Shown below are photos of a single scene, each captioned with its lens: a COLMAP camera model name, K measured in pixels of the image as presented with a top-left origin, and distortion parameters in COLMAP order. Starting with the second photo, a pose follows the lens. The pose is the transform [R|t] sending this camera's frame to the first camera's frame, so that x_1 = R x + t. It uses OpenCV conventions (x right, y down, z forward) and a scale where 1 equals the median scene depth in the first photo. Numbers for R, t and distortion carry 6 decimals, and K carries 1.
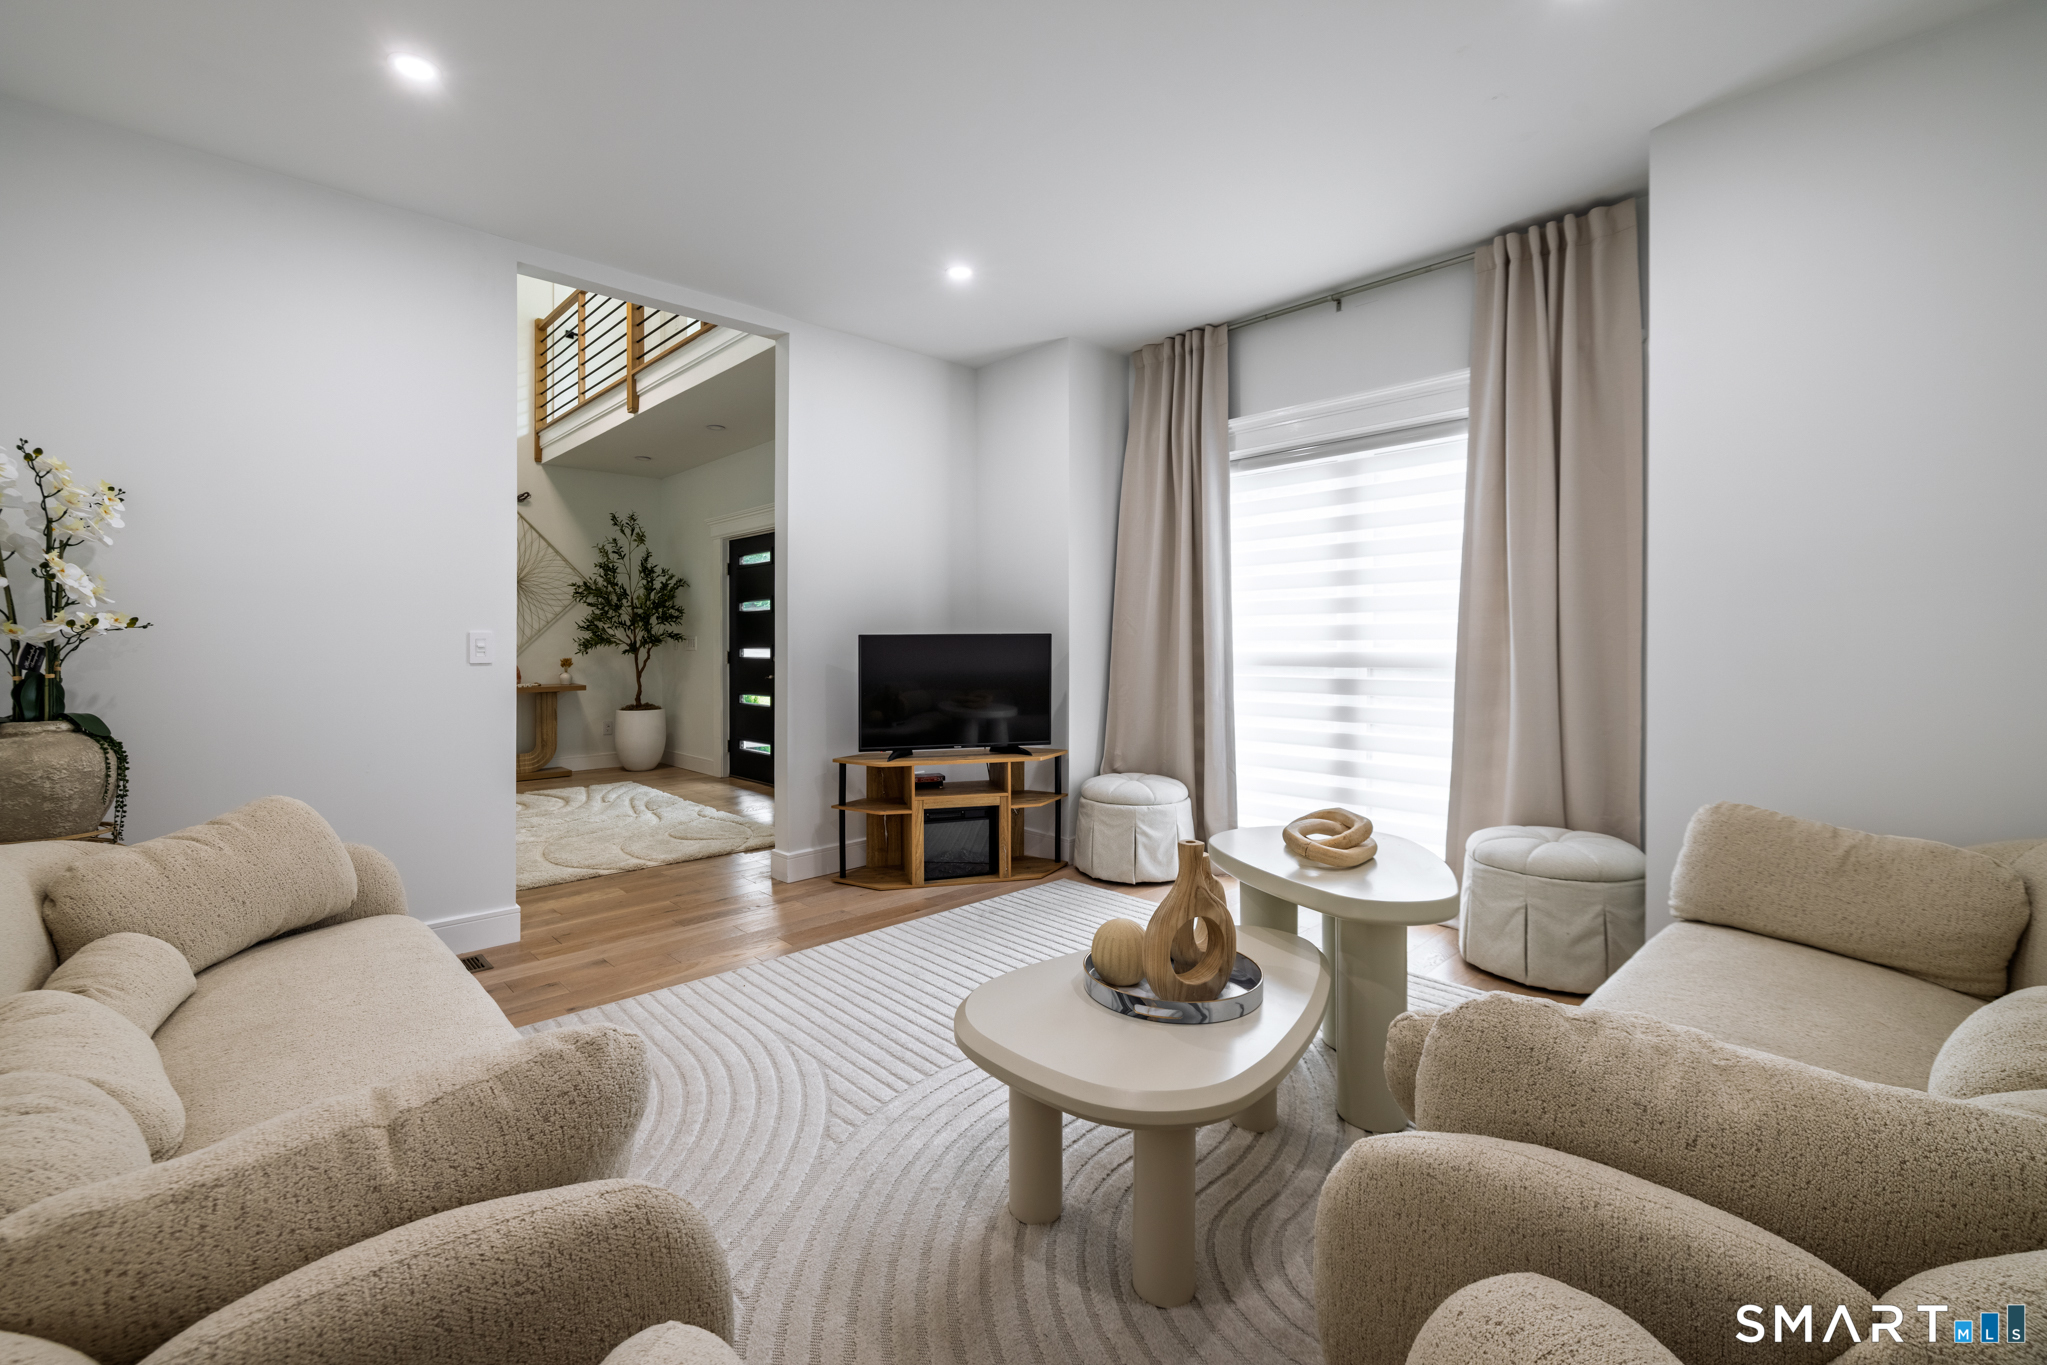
lens RADIAL K [[861.9, 0, 1022.2], [0, 861.9, 657.9], [0, 0, 1]] dist [-0.000686, -0.000282]
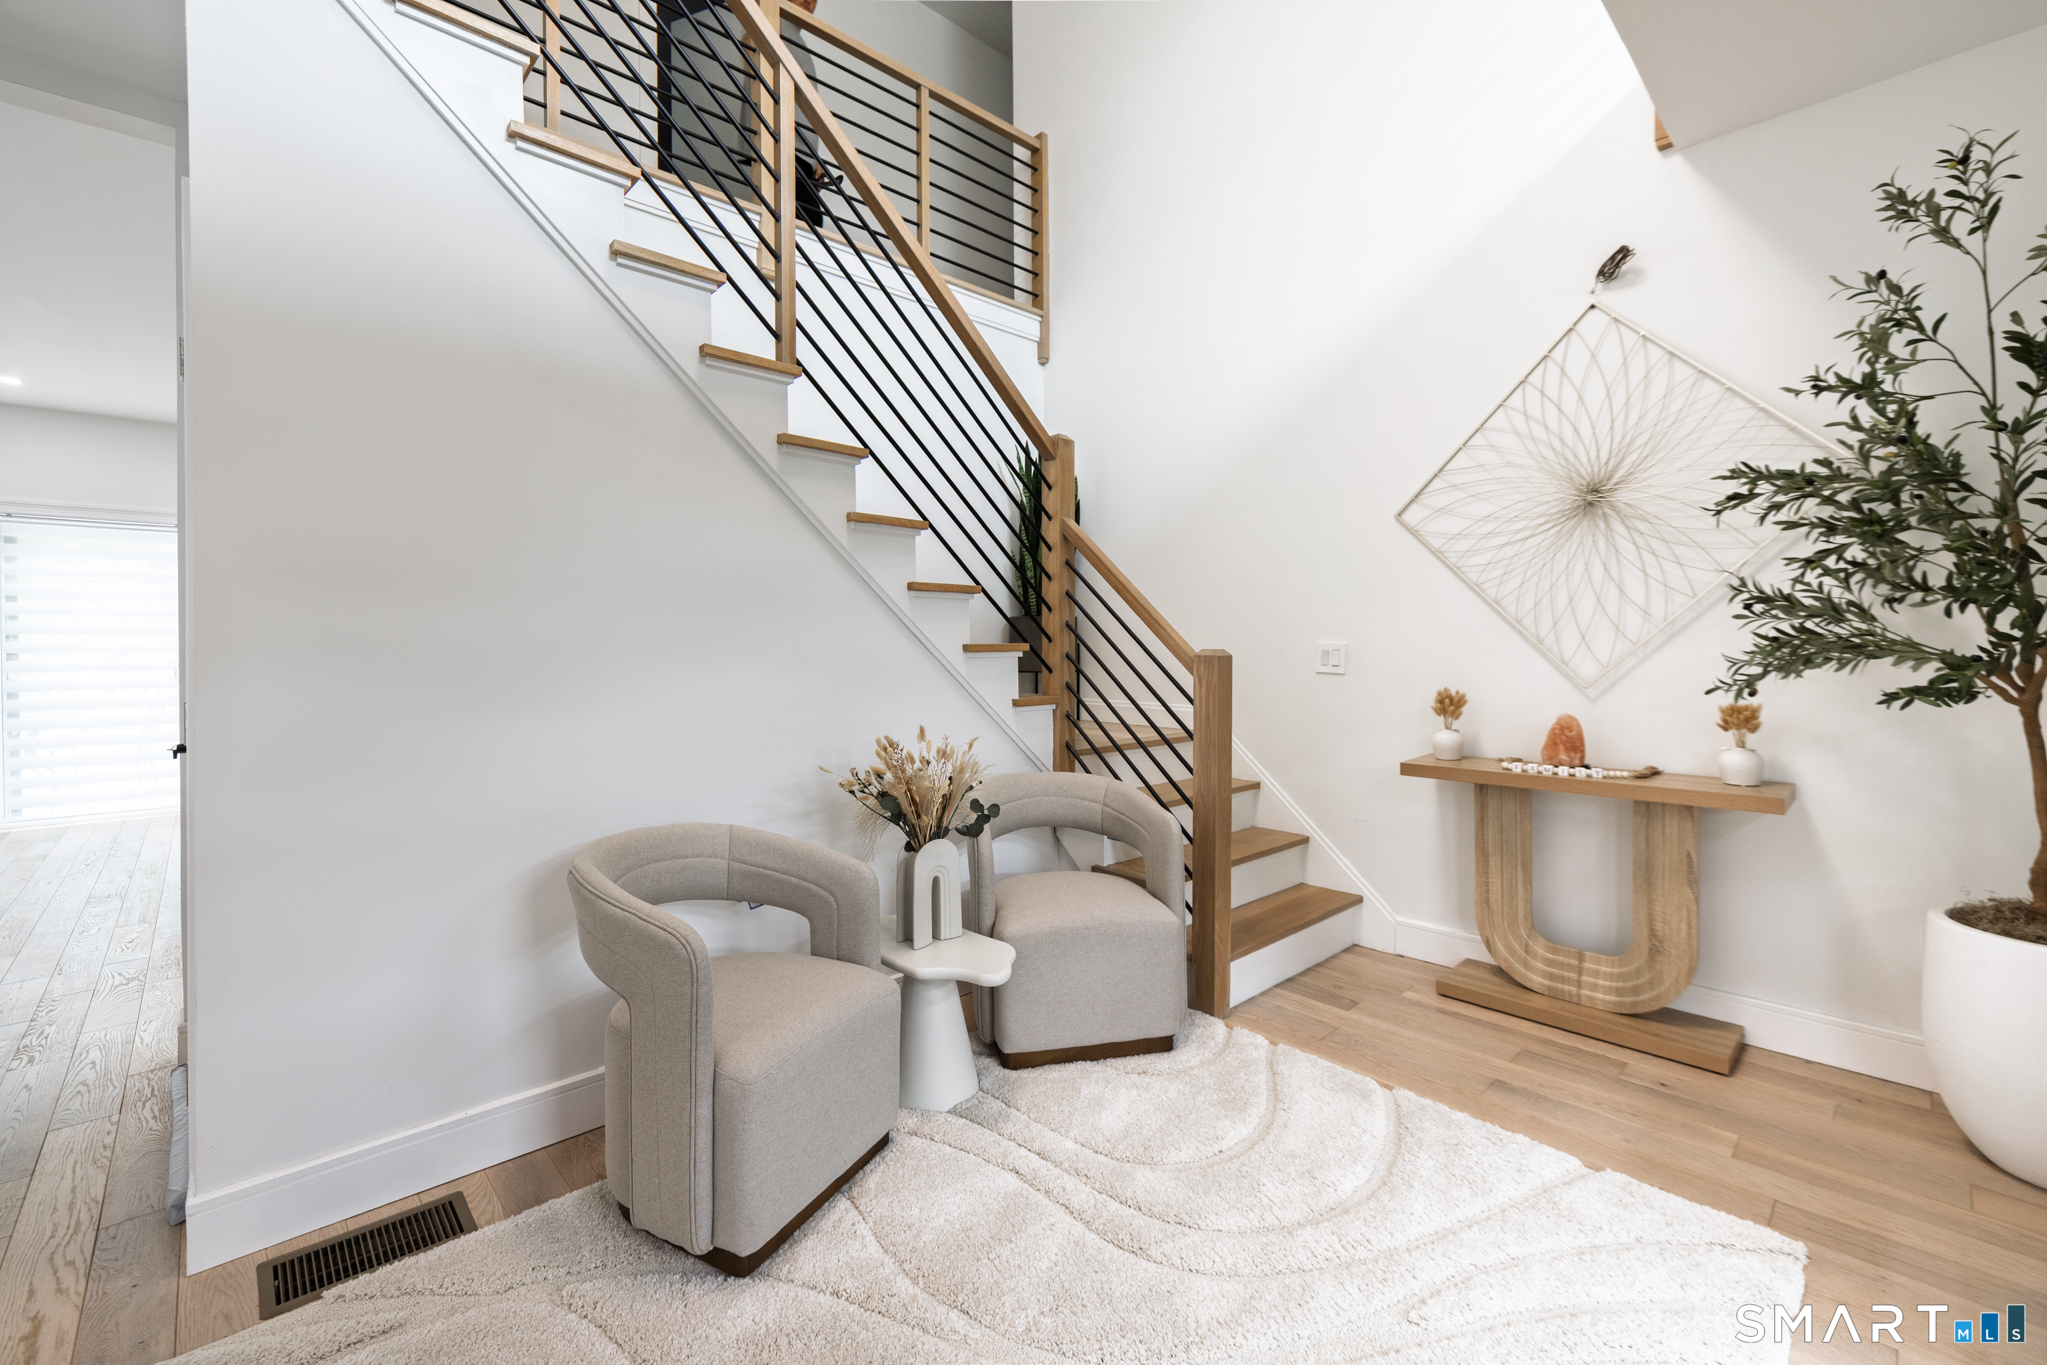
lens RADIAL K [[861.9, 0, 1022.2], [0, 861.9, 657.9], [0, 0, 1]] dist [-0.000686, -0.000282]
pose [[-0.007060, 0.001970, -0.999973, -0.201413], [-0.006972, 0.999974, 0.002019, -0.016129], [0.999951, 0.006987, -0.007046, 0.732961]]
